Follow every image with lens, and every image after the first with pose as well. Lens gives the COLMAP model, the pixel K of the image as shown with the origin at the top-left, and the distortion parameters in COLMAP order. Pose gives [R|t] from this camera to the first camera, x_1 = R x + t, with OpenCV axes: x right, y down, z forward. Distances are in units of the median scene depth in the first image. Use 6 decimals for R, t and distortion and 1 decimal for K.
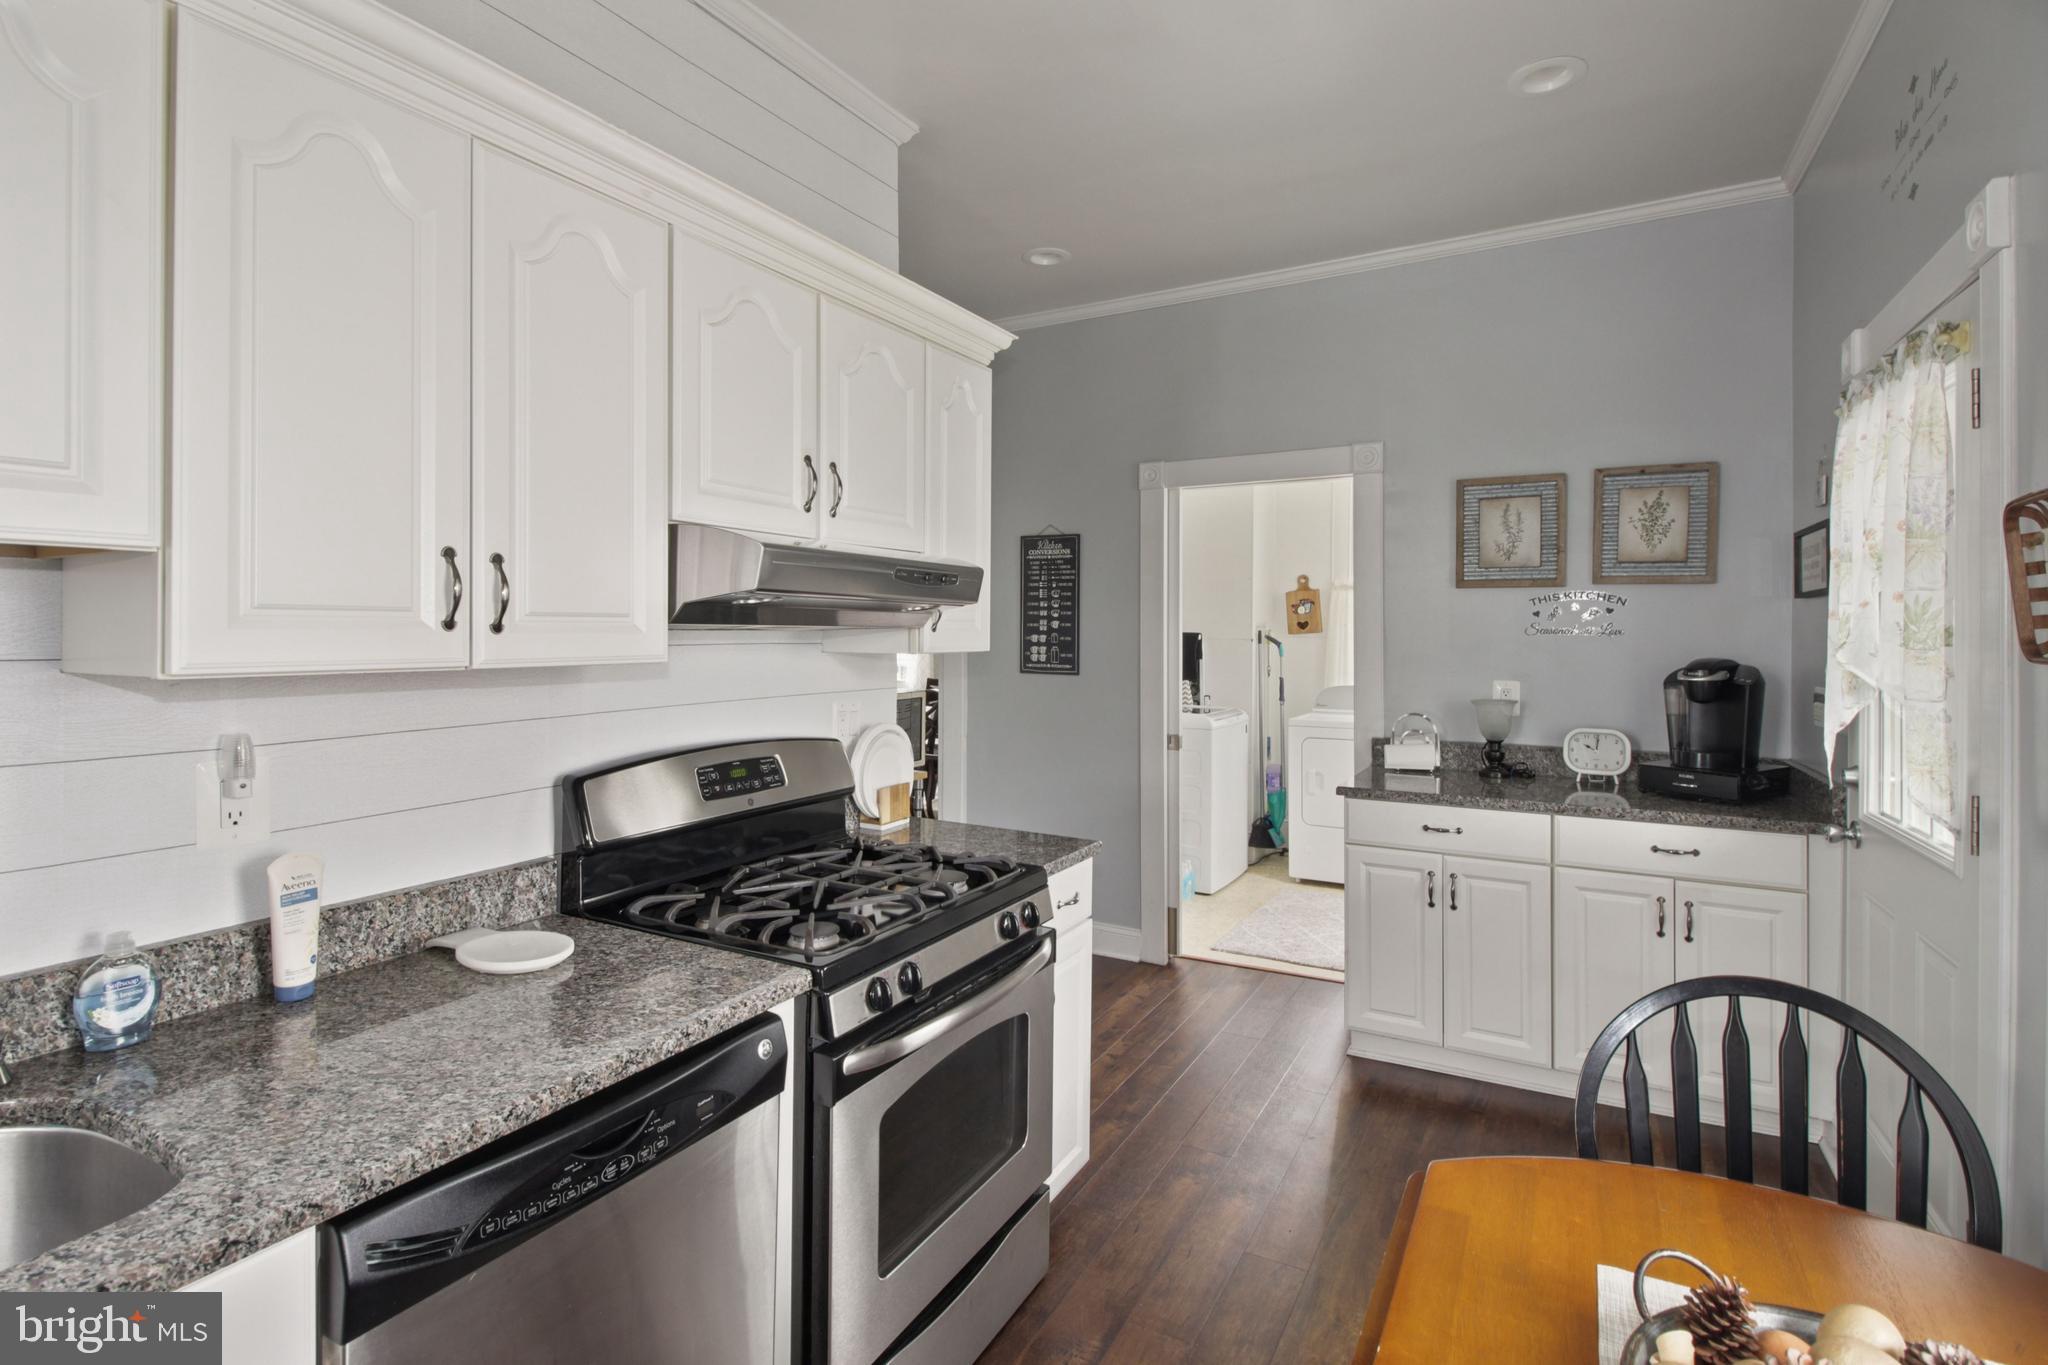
lens RADIAL K [[977.0, 0, 1028.0], [0, 977.0, 615.8], [0, 0, 1]] dist [0.000804, -0.000076]
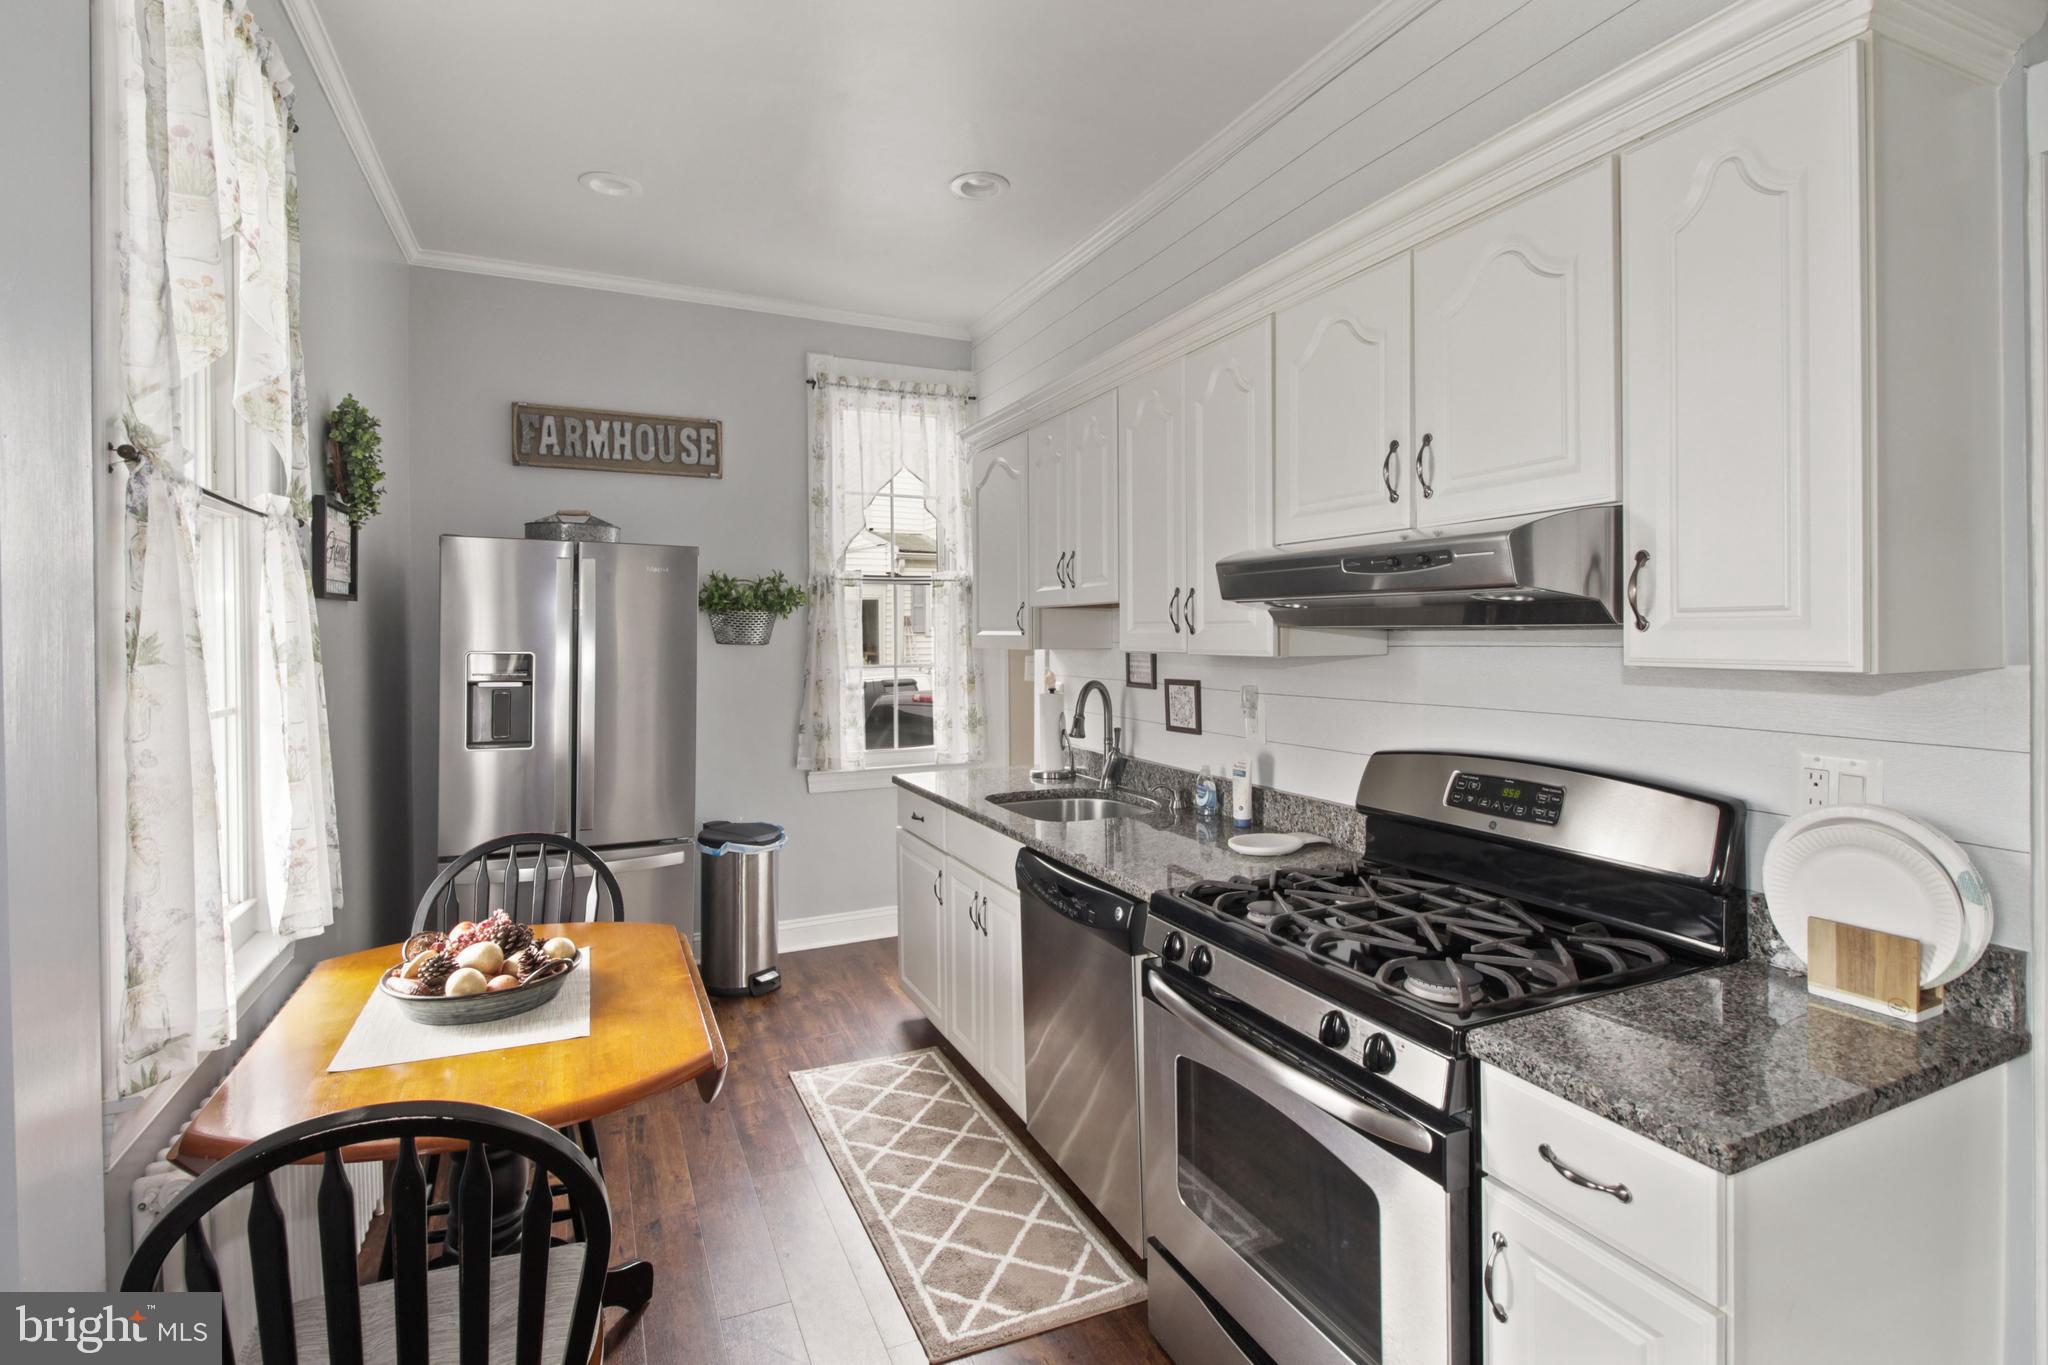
lens RADIAL K [[944.2, 0, 1028.0], [0, 944.2, 646.9], [0, 0, 1]] dist [0.001696, 0.000006]
pose [[-0.582838, 0.006983, -0.812559, 0.688413], [0.011323, 0.999936, 0.000471, 0.025122], [0.812510, -0.008927, -0.582879, 1.214547]]
